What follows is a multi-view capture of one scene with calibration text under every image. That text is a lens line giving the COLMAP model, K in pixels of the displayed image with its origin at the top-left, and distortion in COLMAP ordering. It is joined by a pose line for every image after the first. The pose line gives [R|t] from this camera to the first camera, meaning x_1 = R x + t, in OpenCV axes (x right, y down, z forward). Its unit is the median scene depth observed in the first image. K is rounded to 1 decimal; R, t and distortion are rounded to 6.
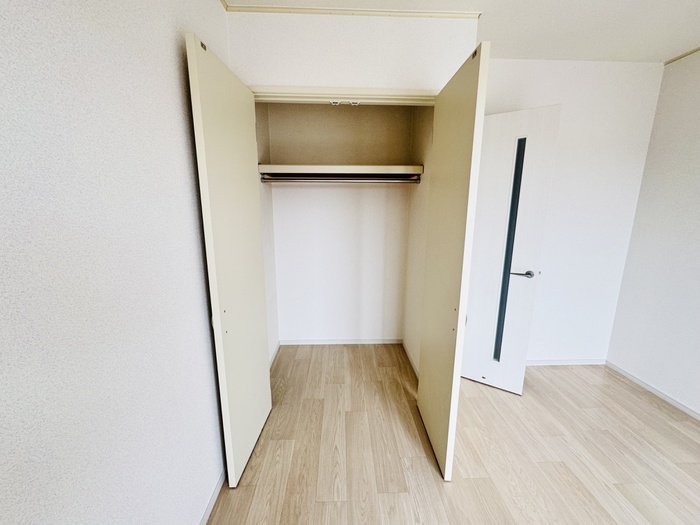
lens RADIAL K [[281.2, 0, 345.7], [0, 281.2, 262.2], [0, 0, 1]] dist [-0.005560, -0.000357]
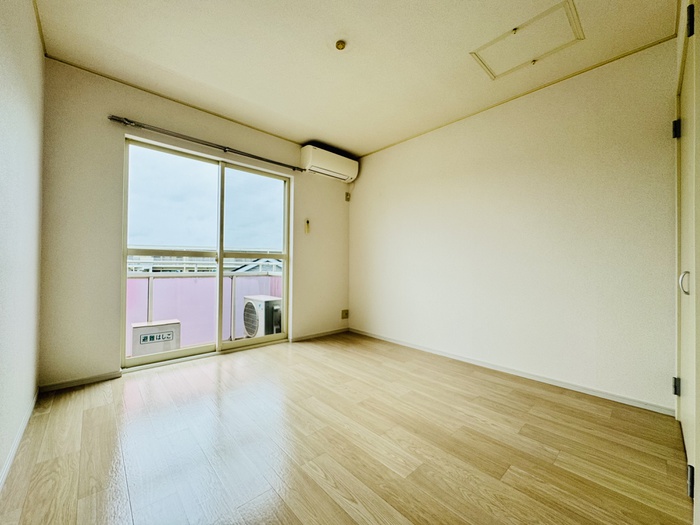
lens RADIAL K [[281.2, 0, 351.2], [0, 281.2, 262.9], [0, 0, 1]] dist [-0.005560, -0.000357]
pose [[-0.756004, -0.016810, -0.654351, 0.957598], [-0.136291, 0.981803, 0.132242, 0.051643], [0.640221, 0.189157, -0.744538, 0.823799]]
